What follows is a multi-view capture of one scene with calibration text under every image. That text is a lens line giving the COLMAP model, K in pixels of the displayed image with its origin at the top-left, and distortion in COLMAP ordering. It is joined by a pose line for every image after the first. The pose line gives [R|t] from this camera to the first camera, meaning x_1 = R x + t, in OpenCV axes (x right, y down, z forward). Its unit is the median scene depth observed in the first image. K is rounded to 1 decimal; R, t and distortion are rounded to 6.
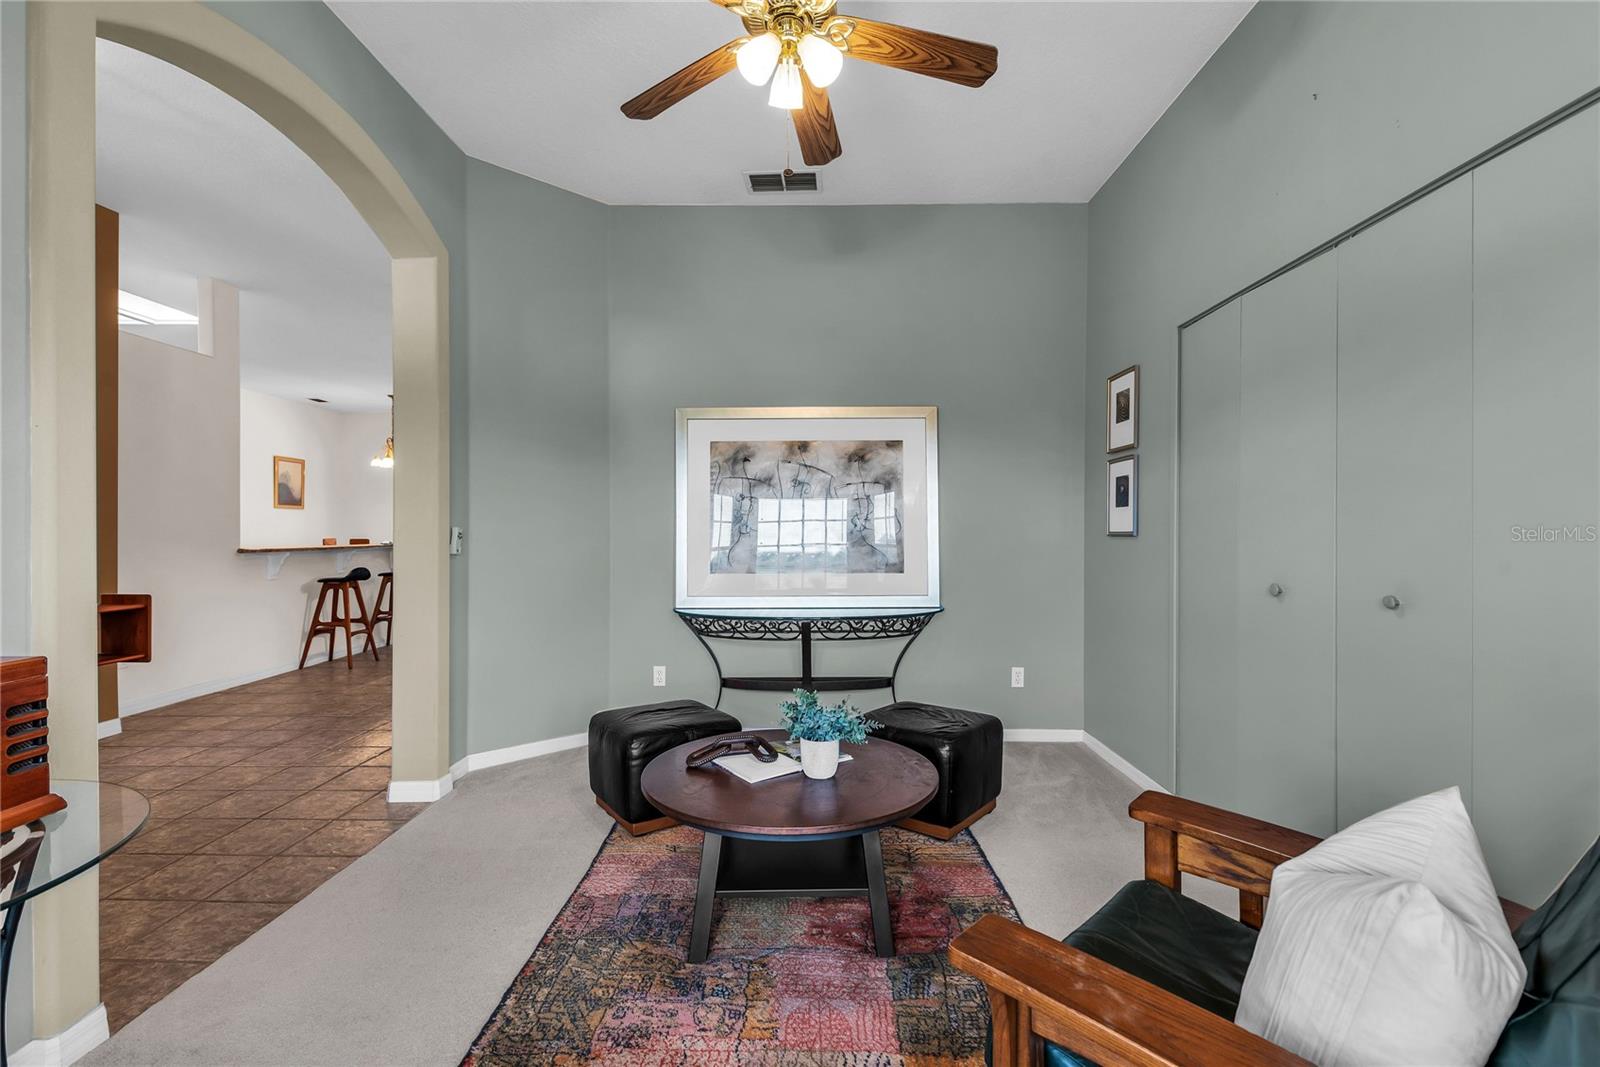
lens RADIAL K [[713.5, 0, 804.9], [0, 713.5, 535.4], [0, 0, 1]] dist [0.023916, -0.006890]
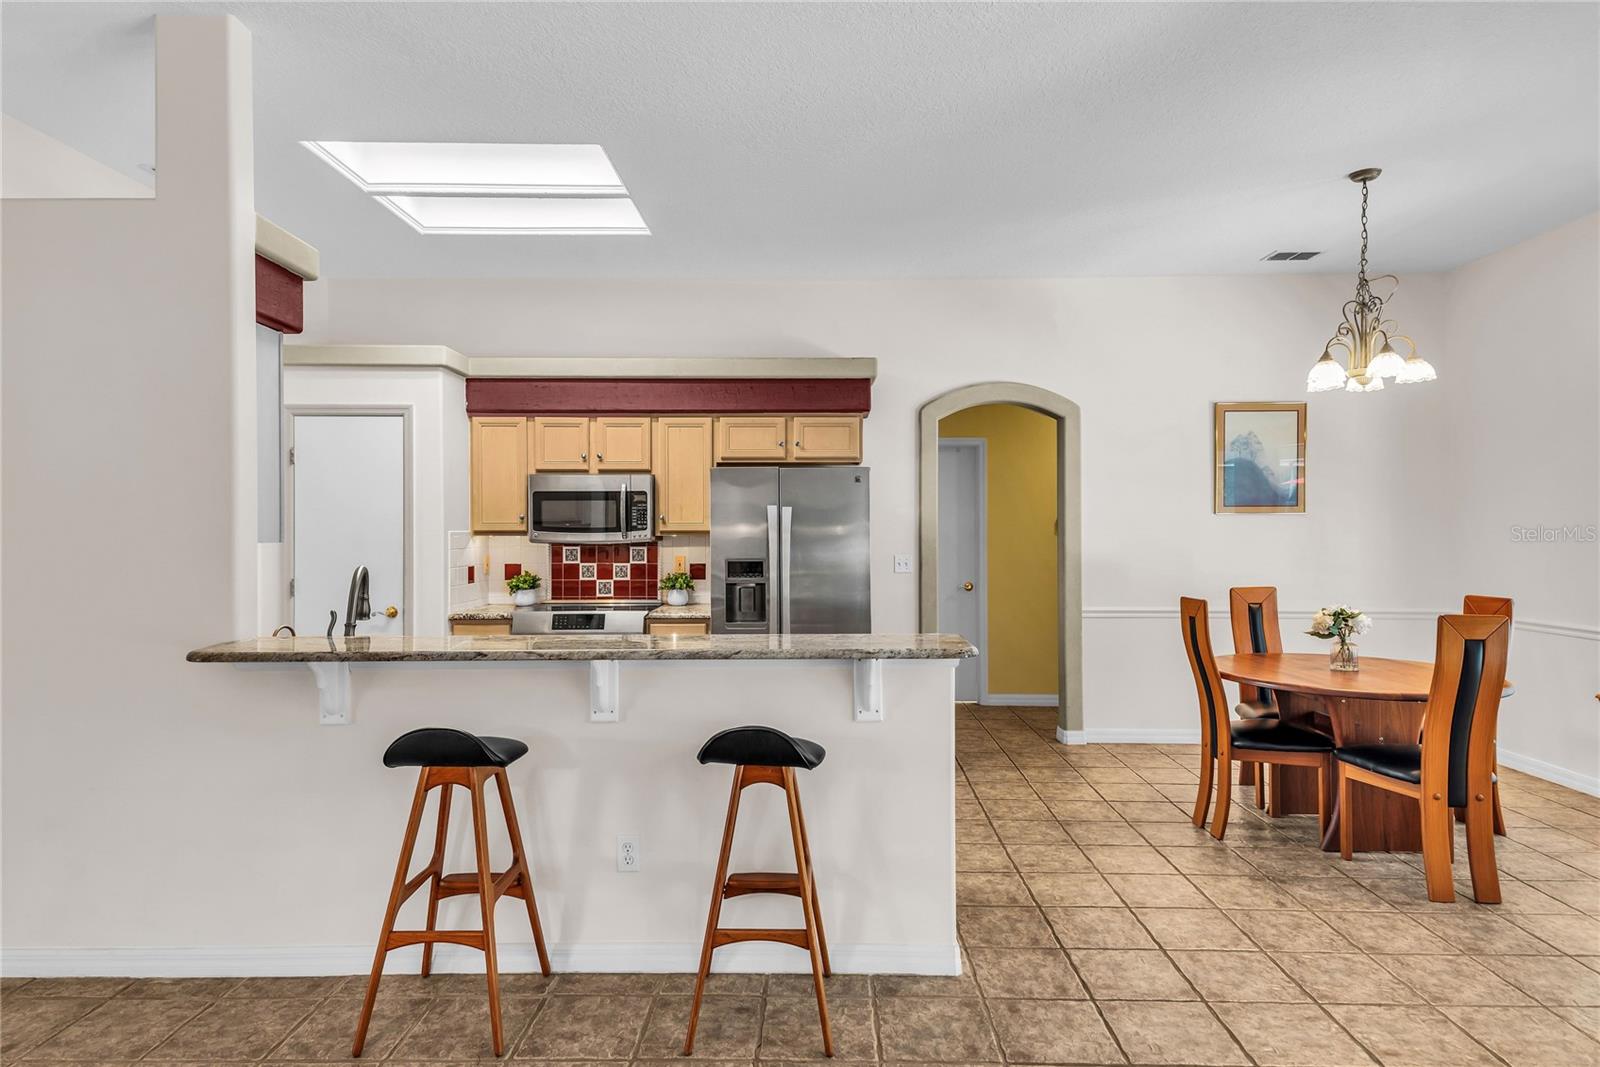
lens RADIAL K [[908.5, 0, 786.8], [0, 908.5, 527.6], [0, 0, 1]] dist [0.055439, -0.023823]
pose [[-0.013318, -0.005911, -0.999894, -0.128094], [-0.001625, 0.999981, -0.005890, -0.024798], [0.999910, 0.001546, -0.013327, 0.725462]]
